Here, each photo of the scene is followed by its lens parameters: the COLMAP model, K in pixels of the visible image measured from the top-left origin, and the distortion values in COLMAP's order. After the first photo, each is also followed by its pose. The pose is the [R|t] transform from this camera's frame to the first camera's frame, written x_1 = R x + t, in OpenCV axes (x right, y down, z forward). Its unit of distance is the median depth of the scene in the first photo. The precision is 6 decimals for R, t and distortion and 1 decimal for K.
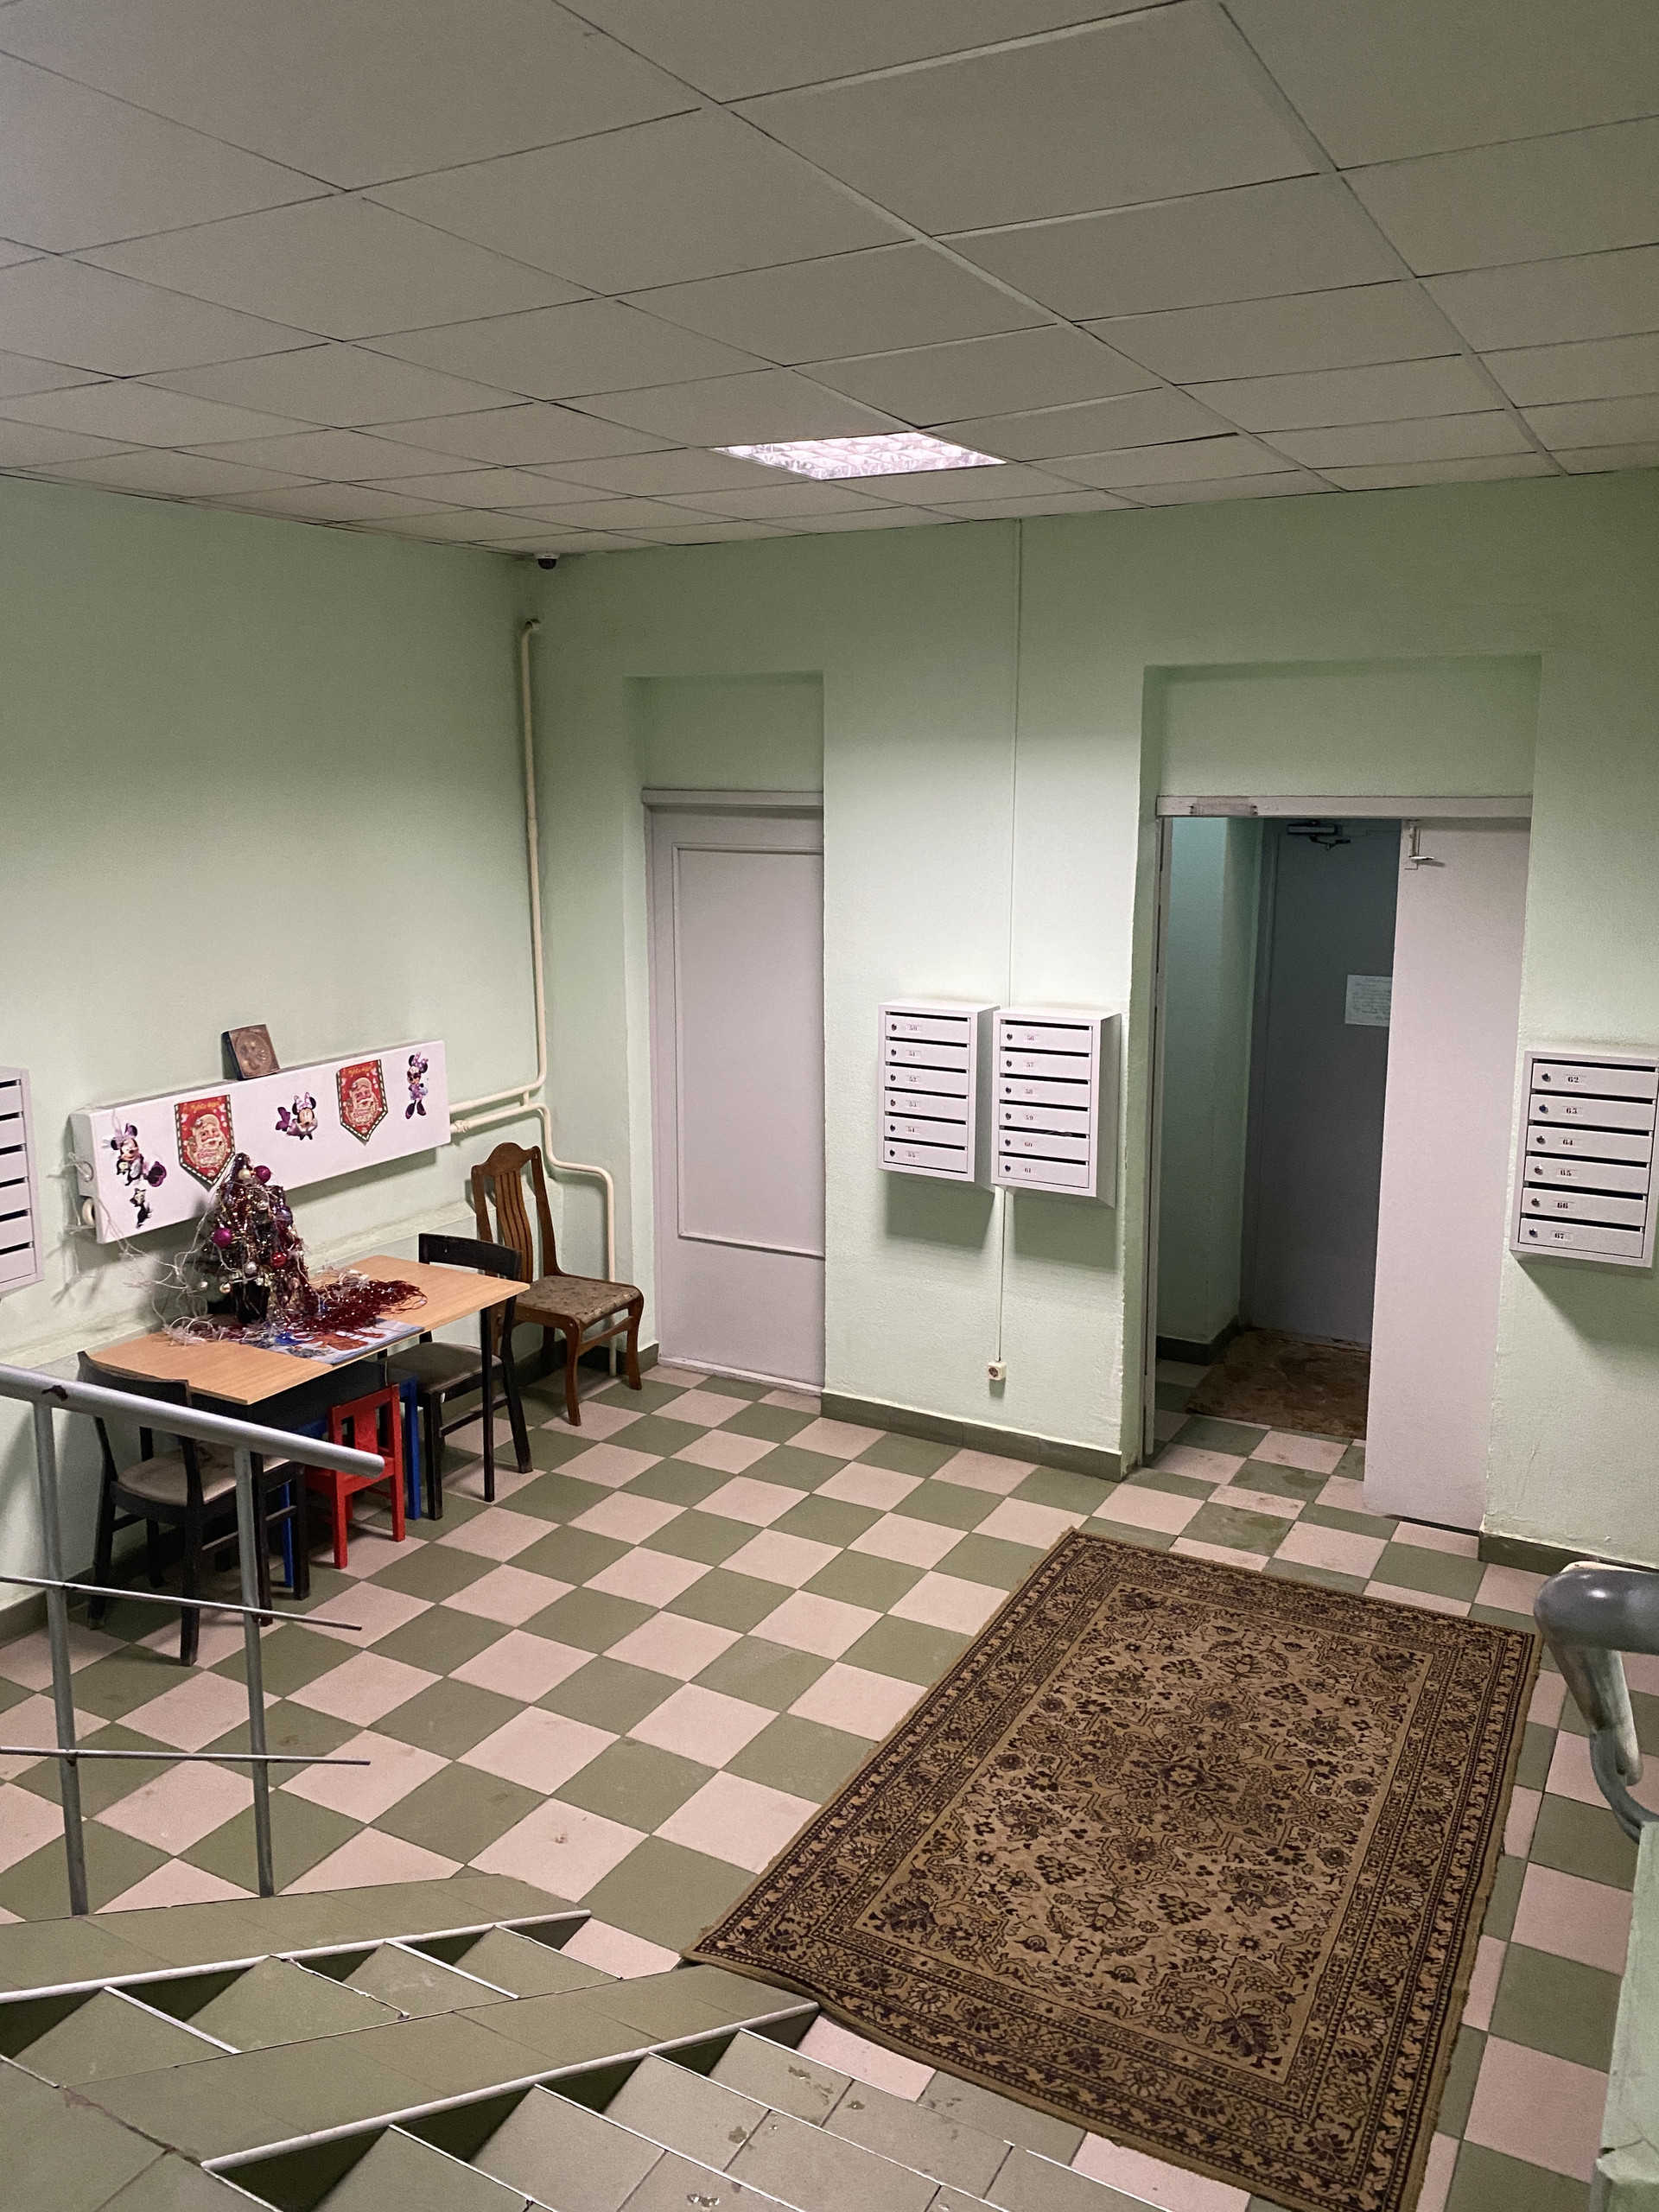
lens RADIAL K [[1666.6, 0, 829.5], [0, 1666.6, 1106.0], [0, 0, 1]] dist [-0.001421, -0.005358]
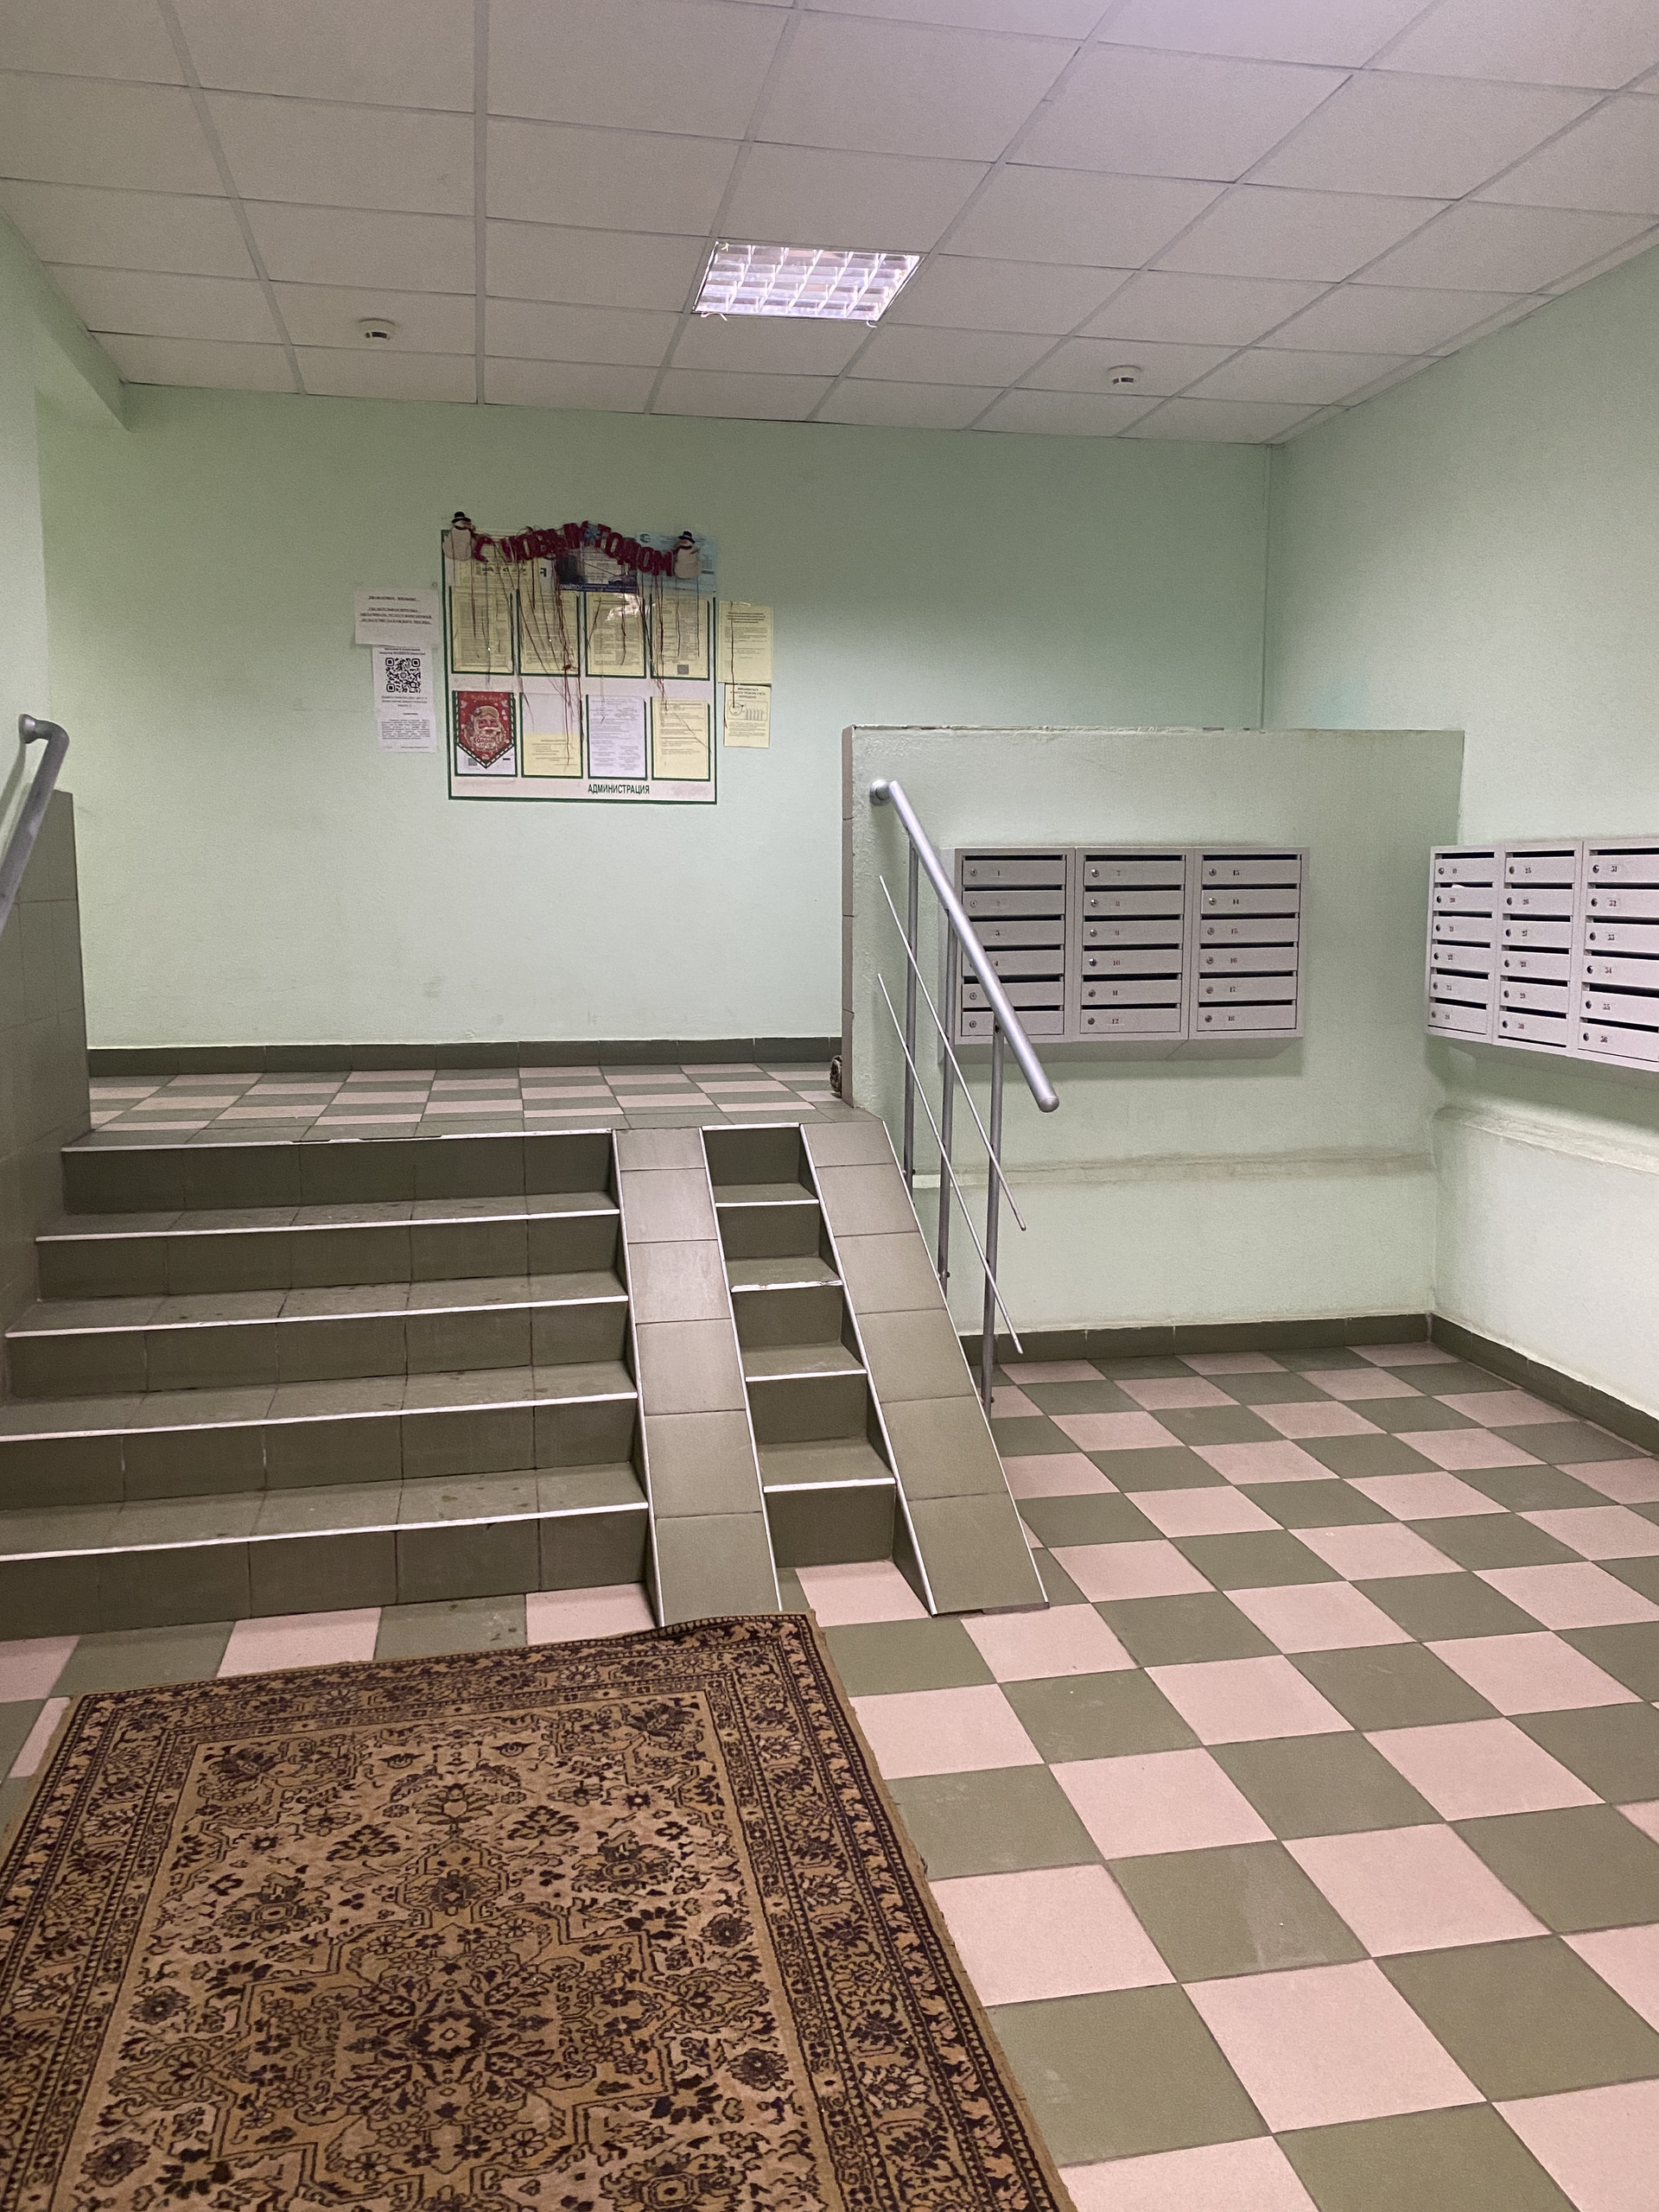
lens RADIAL K [[1666.6, 0, 829.5], [0, 1666.6, 1106.0], [0, 0, 1]] dist [-0.001421, -0.005358]
pose [[-0.762208, 0.087668, -0.641368, 0.480875], [-0.131169, 0.949317, 0.285643, -0.066383], [0.633903, 0.301847, -0.712078, 1.499256]]
